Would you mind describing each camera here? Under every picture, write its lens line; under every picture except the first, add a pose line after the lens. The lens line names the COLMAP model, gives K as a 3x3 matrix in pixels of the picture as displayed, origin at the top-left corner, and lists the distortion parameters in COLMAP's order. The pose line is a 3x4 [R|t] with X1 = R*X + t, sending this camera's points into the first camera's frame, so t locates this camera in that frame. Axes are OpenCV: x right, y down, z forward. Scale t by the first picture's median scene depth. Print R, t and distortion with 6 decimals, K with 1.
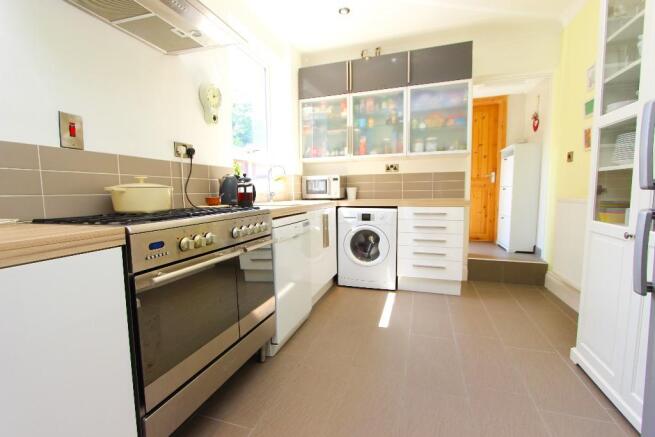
lens RADIAL K [[302.6, 0, 326.8], [0, 302.6, 218.0], [0, 0, 1]] dist [-0.007091, -0.001925]
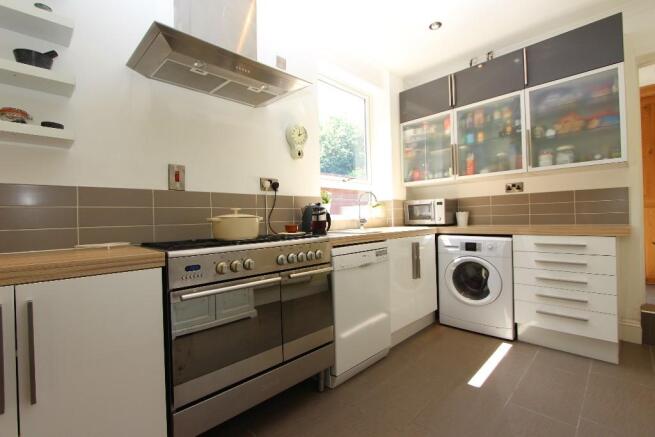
lens RADIAL K [[302.6, 0, 323.6], [0, 302.6, 216.3], [0, 0, 1]] dist [-0.007091, -0.001925]
pose [[0.887181, -0.011007, -0.461291, 0.167324], [-0.026664, 0.996822, -0.075068, -0.014314], [0.460651, 0.078899, 0.884068, 0.053478]]
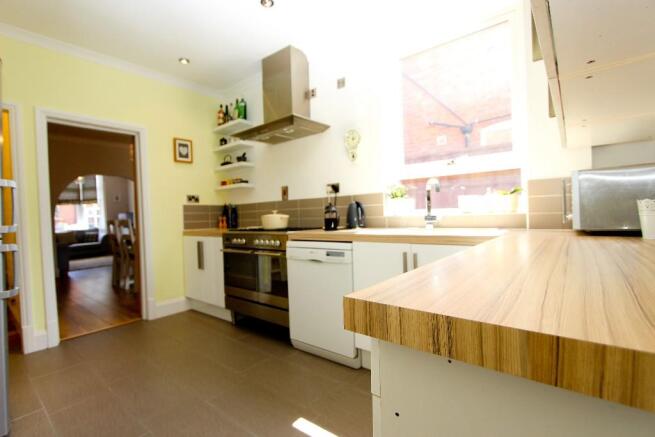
lens RADIAL K [[302.6, 0, 327.7], [0, 302.6, 220.0], [0, 0, 1]] dist [-0.007091, -0.001925]
pose [[-0.365909, 0.035082, -0.929989, 0.622871], [-0.046013, 0.997385, 0.055728, -0.103454], [0.929512, 0.063184, -0.363338, 1.036447]]
